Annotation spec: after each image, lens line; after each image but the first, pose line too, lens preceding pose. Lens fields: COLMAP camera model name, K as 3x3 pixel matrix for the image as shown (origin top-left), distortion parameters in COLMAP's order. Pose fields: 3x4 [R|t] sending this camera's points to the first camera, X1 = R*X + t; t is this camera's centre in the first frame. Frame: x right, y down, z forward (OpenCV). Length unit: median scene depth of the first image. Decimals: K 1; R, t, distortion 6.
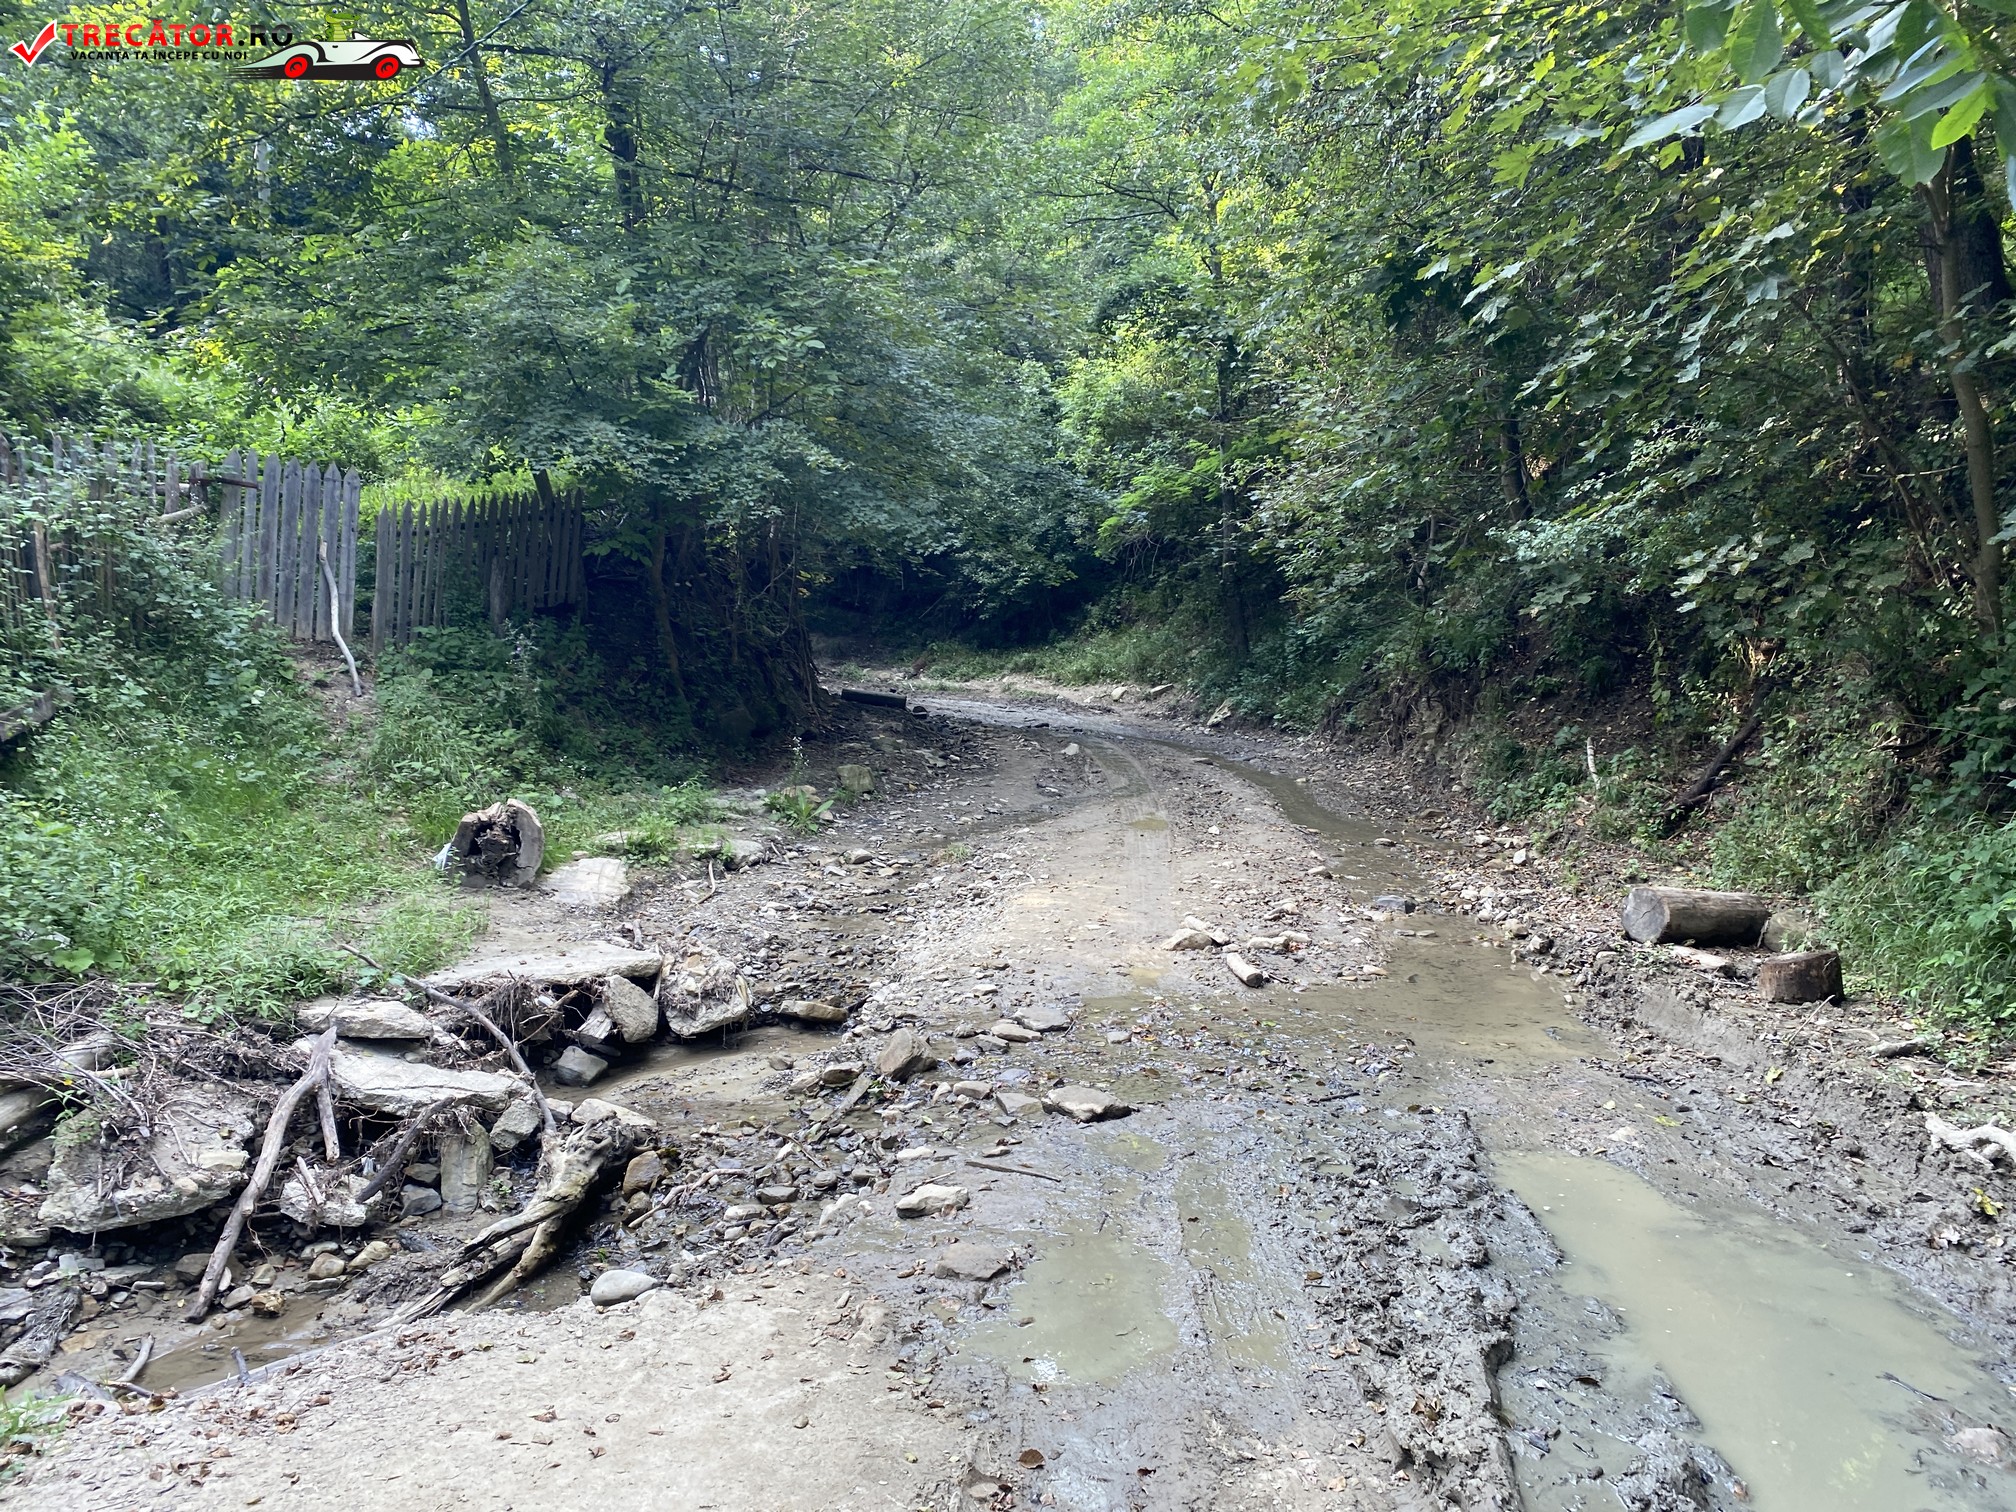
lens RADIAL K [[1493.1, 0, 1008.0], [0, 1493.1, 756.0], [0, 0, 1]] dist [0.088176, -0.153212]
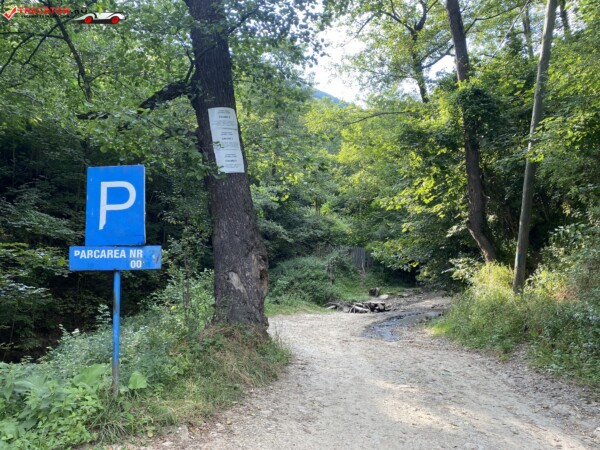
lens RADIAL K [[444.4, 0, 300.0], [0, 444.4, 225.0], [0, 0, 1]] dist [0.088176, -0.153212]
pose [[0.815731, -0.035109, -0.577365, 0.977467], [-0.035922, 0.993155, -0.111144, -0.033337], [0.577315, 0.111404, 0.808886, -1.705172]]
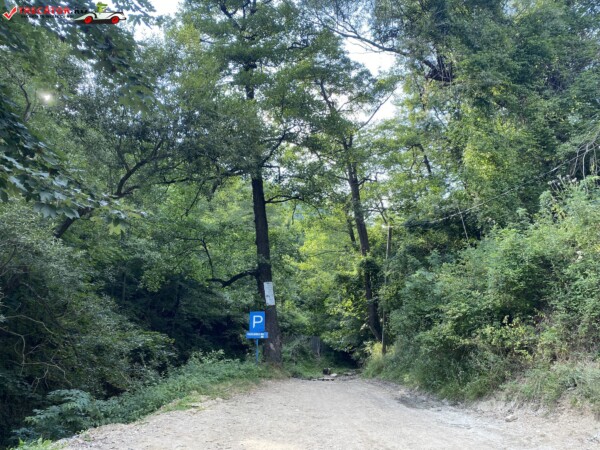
lens RADIAL K [[444.4, 0, 300.0], [0, 444.4, 225.0], [0, 0, 1]] dist [0.088176, -0.153212]
pose [[0.869230, -0.122452, -0.479004, 1.494150], [-0.035301, 0.950999, -0.307171, 0.055665], [0.493146, 0.283911, 0.822314, -2.692723]]
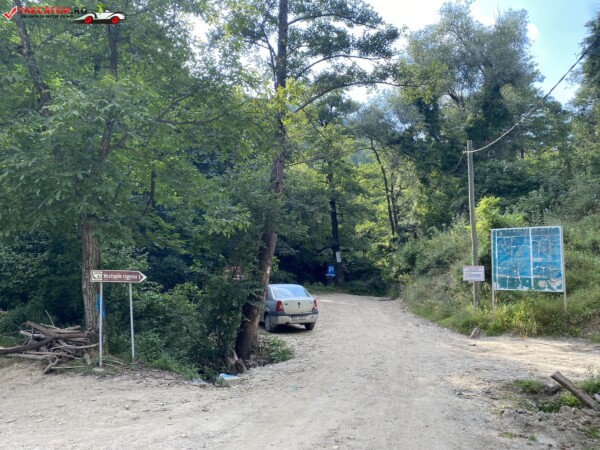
lens RADIAL K [[444.4, 0, 300.0], [0, 444.4, 225.0], [0, 0, 1]] dist [0.088176, -0.153212]
pose [[0.735067, -0.053871, -0.675851, 2.821900], [-0.078691, 0.983323, -0.163965, 0.159112], [0.673412, 0.173709, 0.718569, -4.193207]]
